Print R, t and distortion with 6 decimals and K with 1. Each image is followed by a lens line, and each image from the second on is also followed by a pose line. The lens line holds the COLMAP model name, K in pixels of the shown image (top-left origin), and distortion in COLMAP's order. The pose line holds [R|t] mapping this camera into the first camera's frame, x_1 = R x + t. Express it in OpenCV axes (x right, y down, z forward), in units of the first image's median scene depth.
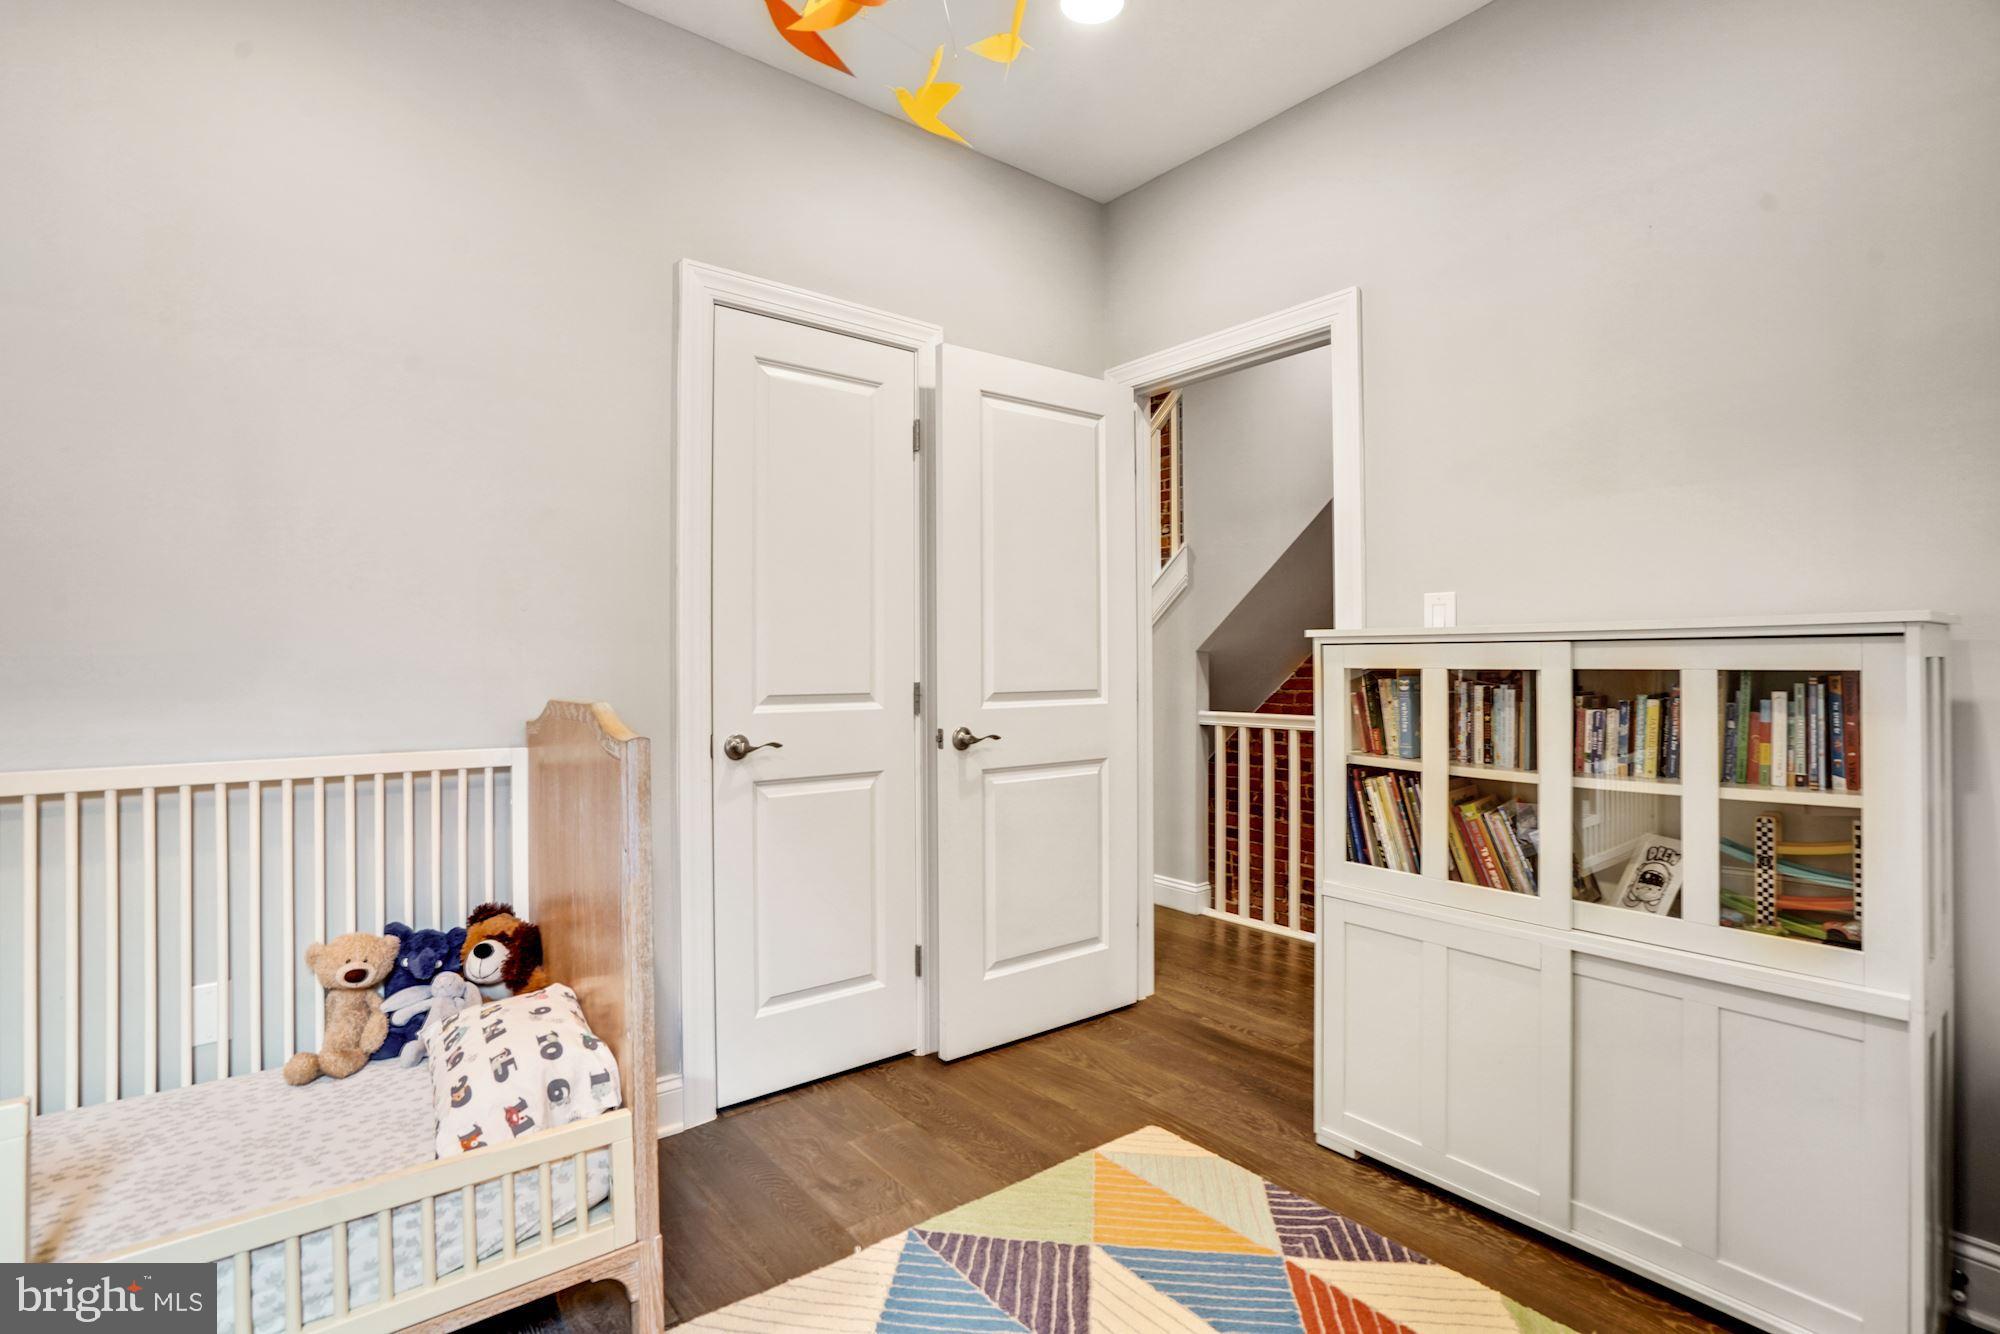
lens RADIAL K [[933.0, 0, 982.8], [0, 933.0, 670.3], [0, 0, 1]] dist [-0.018446, 0.003688]
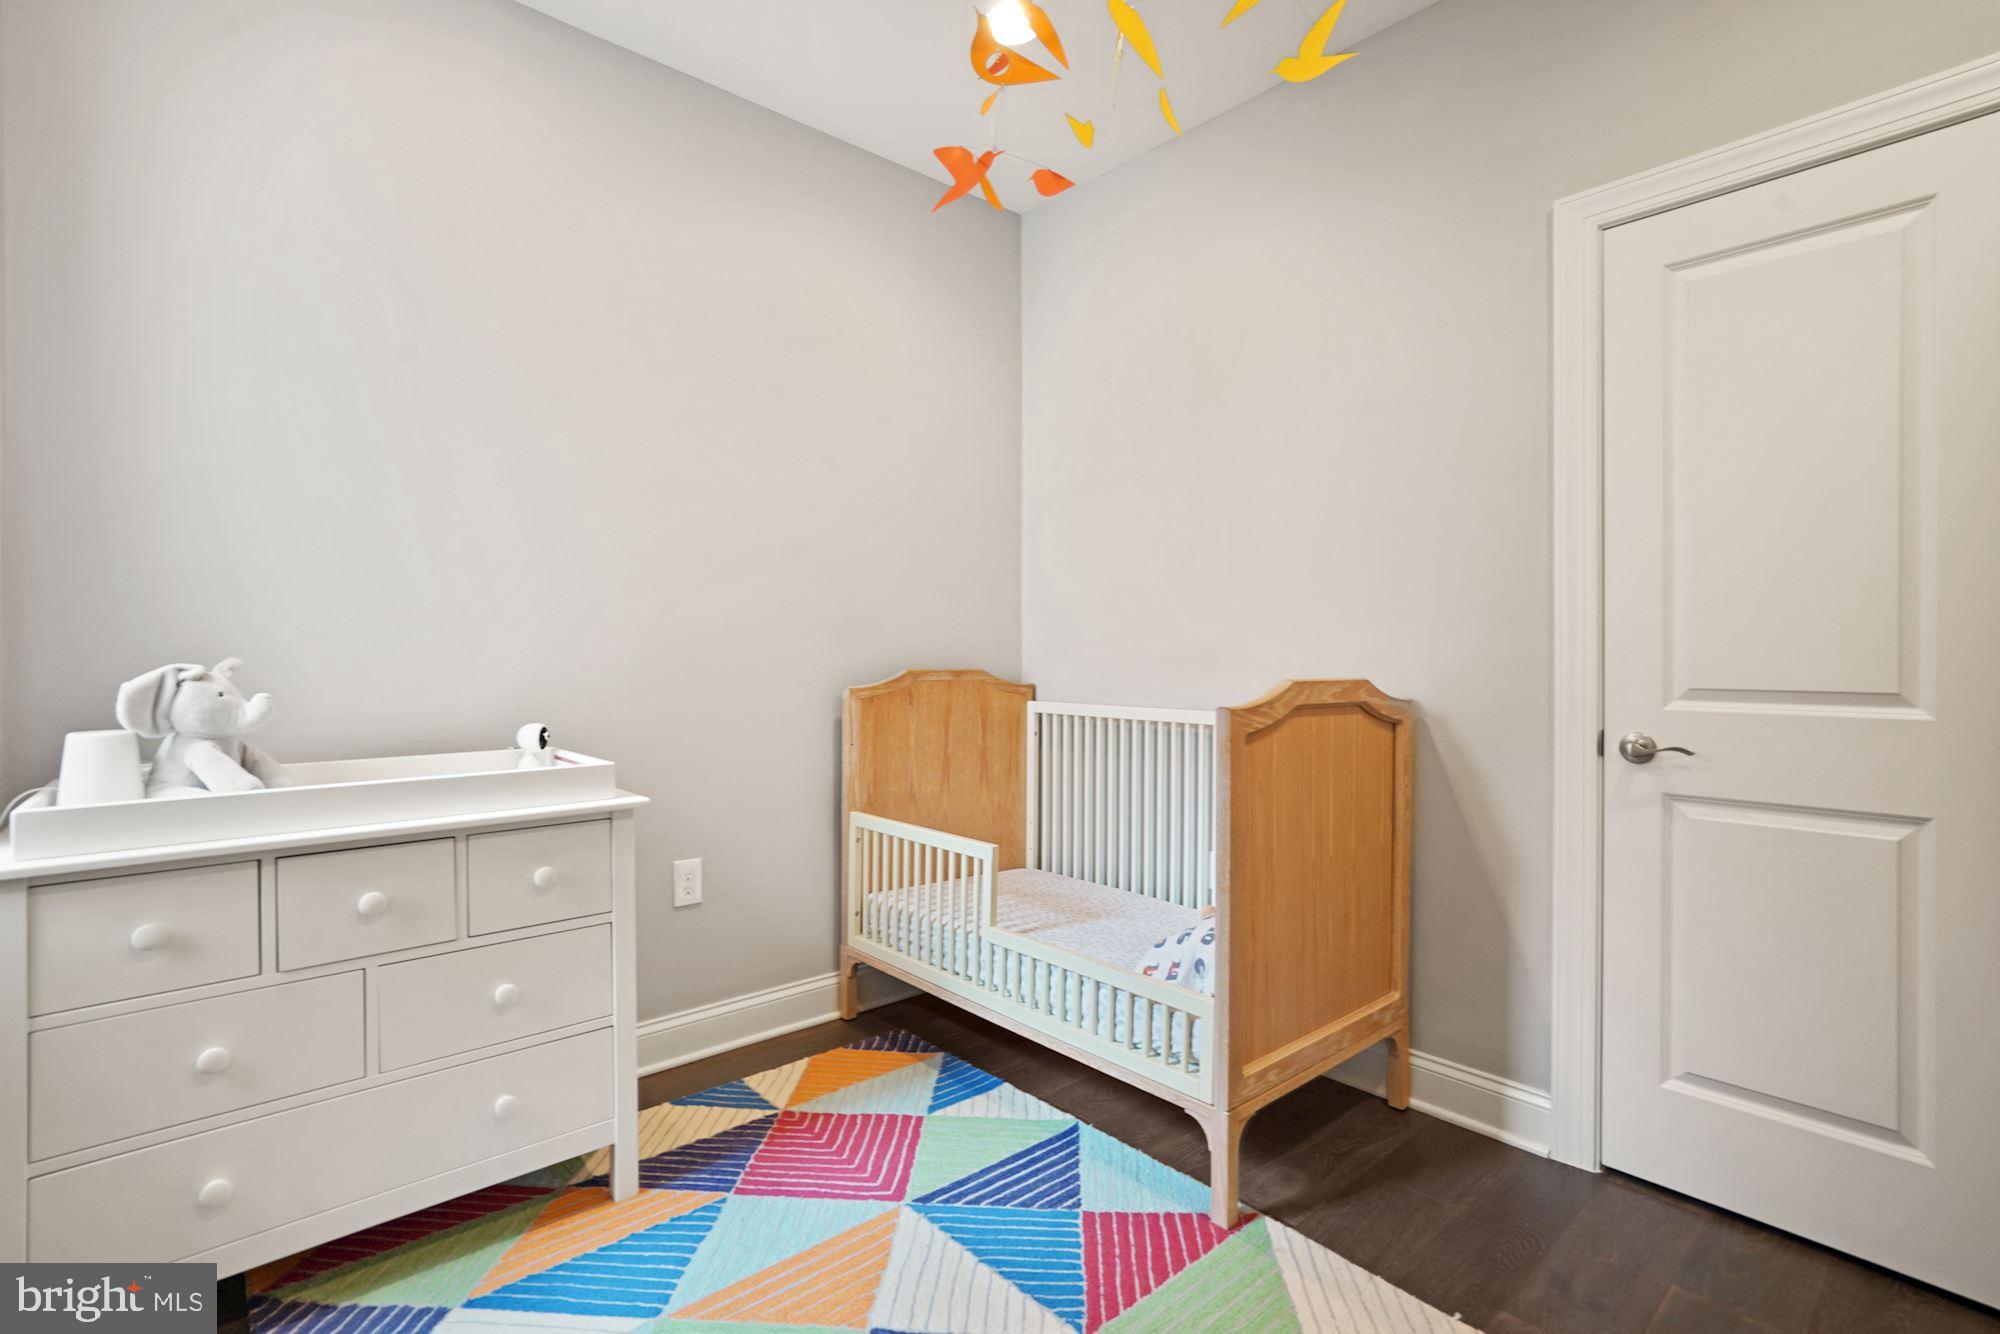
lens RADIAL K [[933.0, 0, 985.3], [0, 933.0, 656.8], [0, 0, 1]] dist [-0.018446, 0.003688]
pose [[0.053320, 0.005645, -0.998562, 0.554505], [-0.005936, 0.999968, 0.005336, 0.000669], [0.998560, 0.005643, 0.053351, 0.397045]]
